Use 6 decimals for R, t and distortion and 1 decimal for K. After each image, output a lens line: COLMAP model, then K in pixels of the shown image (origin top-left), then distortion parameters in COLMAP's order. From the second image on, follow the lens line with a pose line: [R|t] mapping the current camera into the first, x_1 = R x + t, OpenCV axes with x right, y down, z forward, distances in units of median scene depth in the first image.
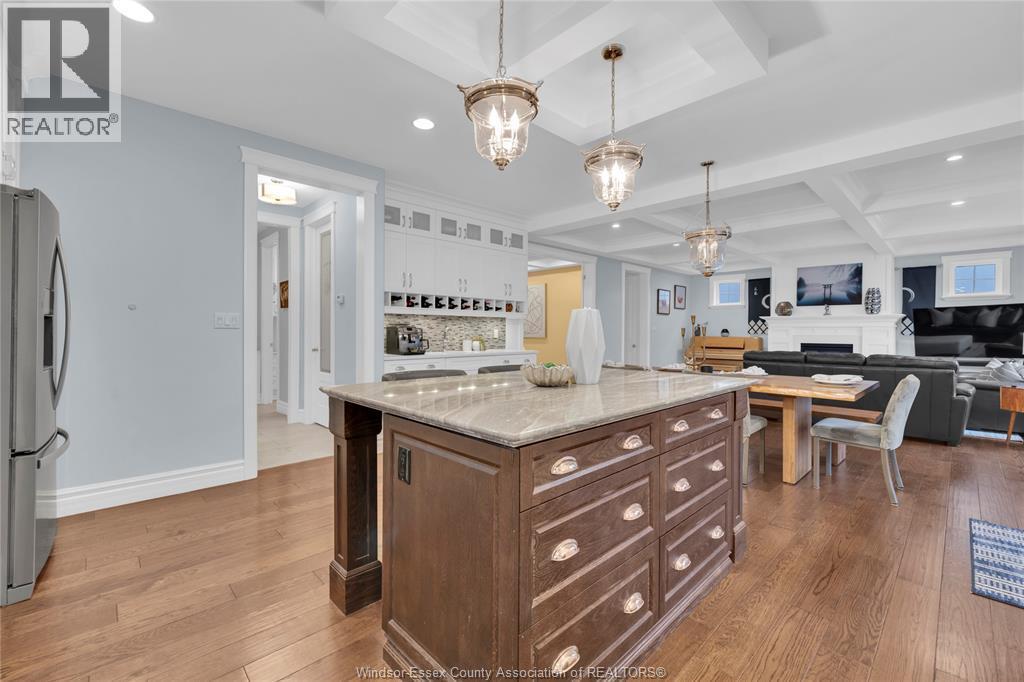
lens RADIAL K [[452.2, 0, 506.1], [0, 452.2, 331.3], [0, 0, 1]] dist [0.003877, 0.000547]
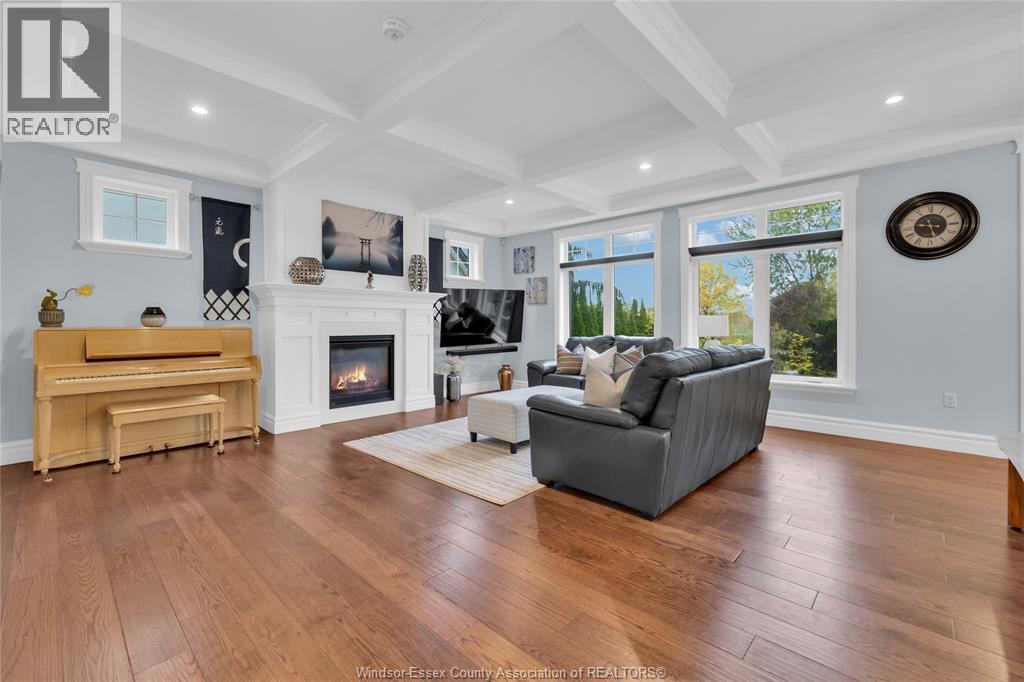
lens RADIAL K [[432.9, 0, 521.6], [0, 432.9, 324.1], [0, 0, 1]] dist [0.003575, 0.000231]
pose [[-0.036625, -0.002269, 0.999326, 0.112121], [0.003305, 0.999992, 0.002392, 0.010891], [-0.999324, 0.003391, -0.036618, 0.783642]]
